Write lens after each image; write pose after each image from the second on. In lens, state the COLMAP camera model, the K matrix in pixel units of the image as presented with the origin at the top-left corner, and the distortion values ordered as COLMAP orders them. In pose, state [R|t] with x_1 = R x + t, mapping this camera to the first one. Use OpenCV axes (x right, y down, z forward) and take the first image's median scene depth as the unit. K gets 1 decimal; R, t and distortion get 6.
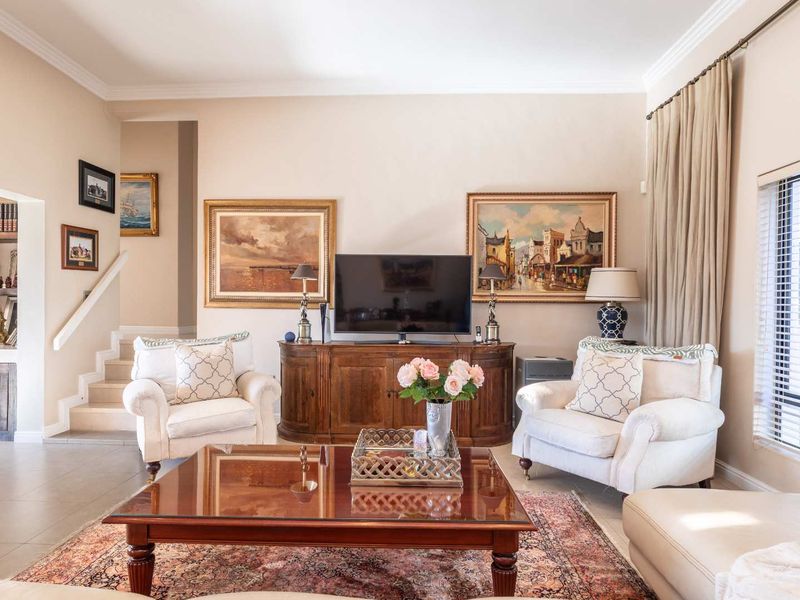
lens RADIAL K [[485.6, 0, 384.8], [0, 485.6, 302.8], [0, 0, 1]] dist [-0.001858, -0.001058]
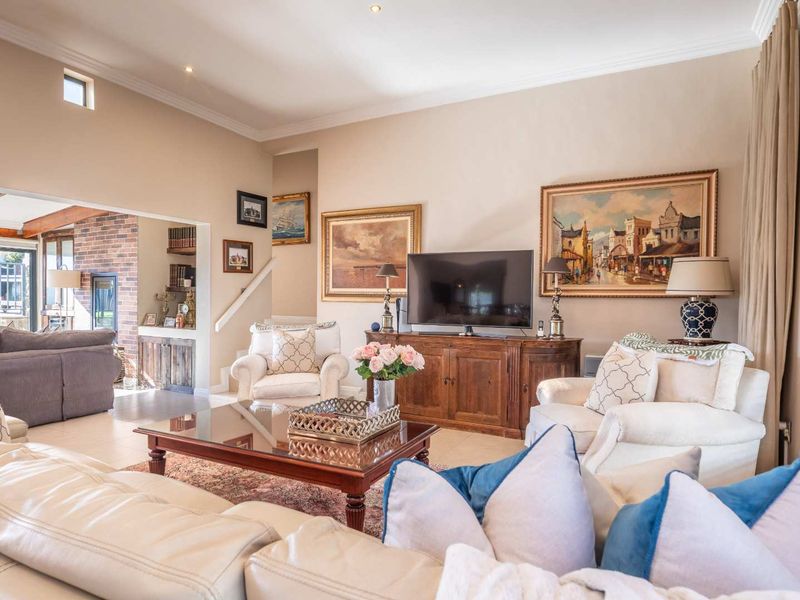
lens RADIAL K [[485.6, 0, 384.8], [0, 485.6, 302.8], [0, 0, 1]] dist [-0.001858, -0.001058]
pose [[0.902213, 0.005092, -0.431261, 0.312372], [-0.001954, 0.999968, 0.007720, 0.004018], [0.431287, -0.006122, 0.902194, -0.033400]]
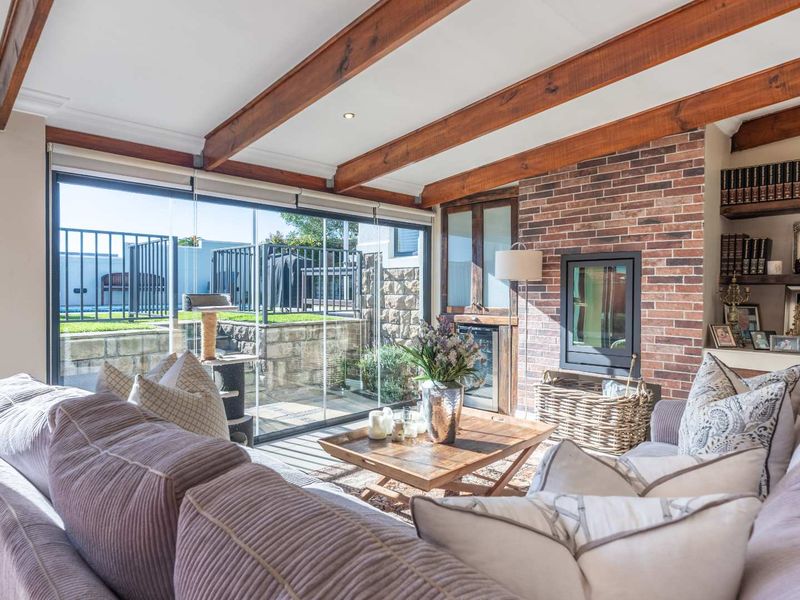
lens RADIAL K [[485.6, 0, 384.8], [0, 485.6, 302.8], [0, 0, 1]] dist [-0.001858, -0.001058]
pose [[0.745422, 0.010018, -0.666518, -0.658876], [-0.001406, 0.999908, 0.013456, 0.003250], [0.666592, -0.009093, 0.745368, 0.018634]]
